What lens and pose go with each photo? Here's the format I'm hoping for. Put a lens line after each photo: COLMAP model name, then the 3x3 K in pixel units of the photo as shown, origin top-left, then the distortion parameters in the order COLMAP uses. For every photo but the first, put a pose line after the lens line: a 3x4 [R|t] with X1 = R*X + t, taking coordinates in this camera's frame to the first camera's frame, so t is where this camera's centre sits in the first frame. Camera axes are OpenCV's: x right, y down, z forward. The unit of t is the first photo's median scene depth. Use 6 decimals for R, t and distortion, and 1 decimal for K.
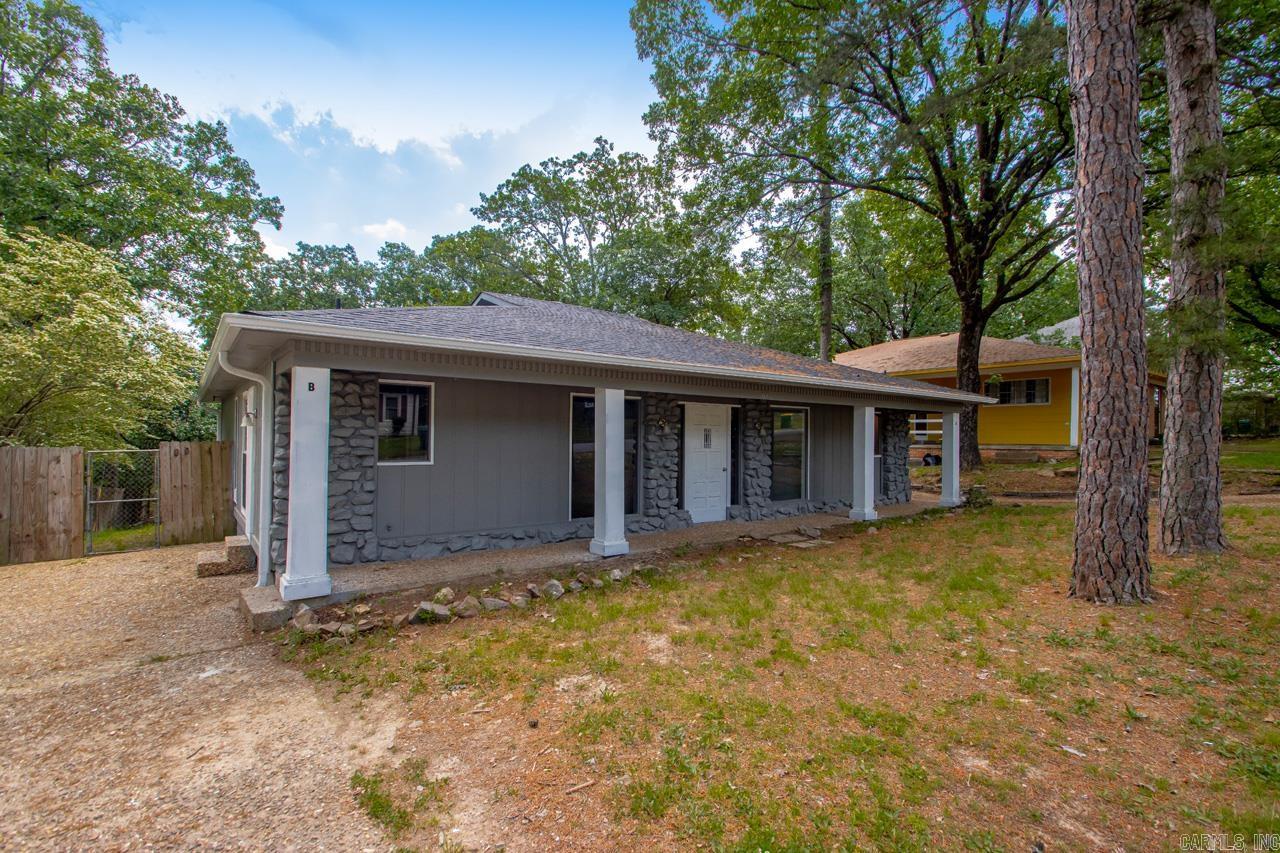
lens RADIAL K [[592.5, 0, 658.6], [0, 592.5, 428.7], [0, 0, 1]] dist [0.011588, -0.015992]
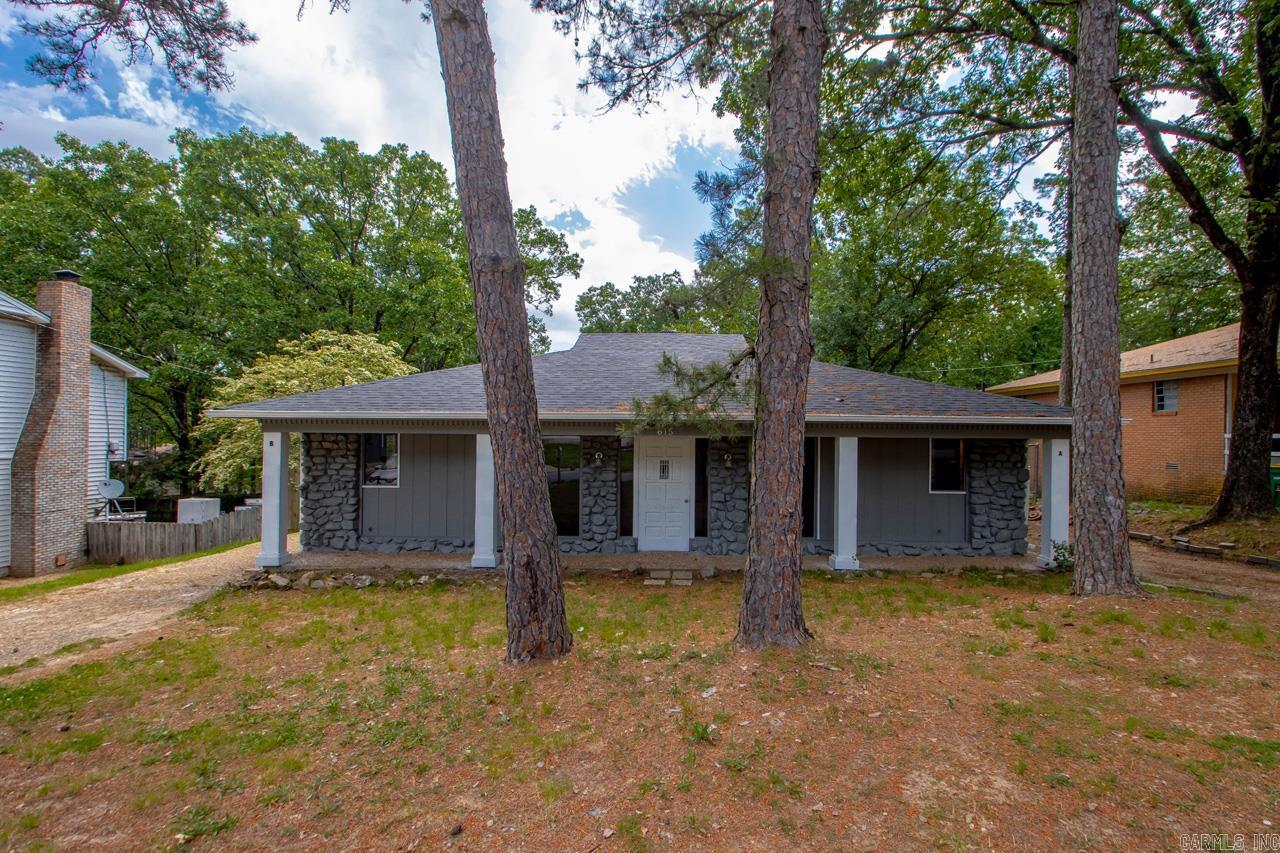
lens RADIAL K [[633.7, 0, 640.0], [0, 633.7, 426.5], [0, 0, 1]] dist [-0.004161, -0.001230]
pose [[0.791707, -0.009563, -0.610826, 0.707878], [0.007726, 0.999954, -0.005640, -0.051913], [0.610852, -0.000254, 0.791745, 0.099766]]
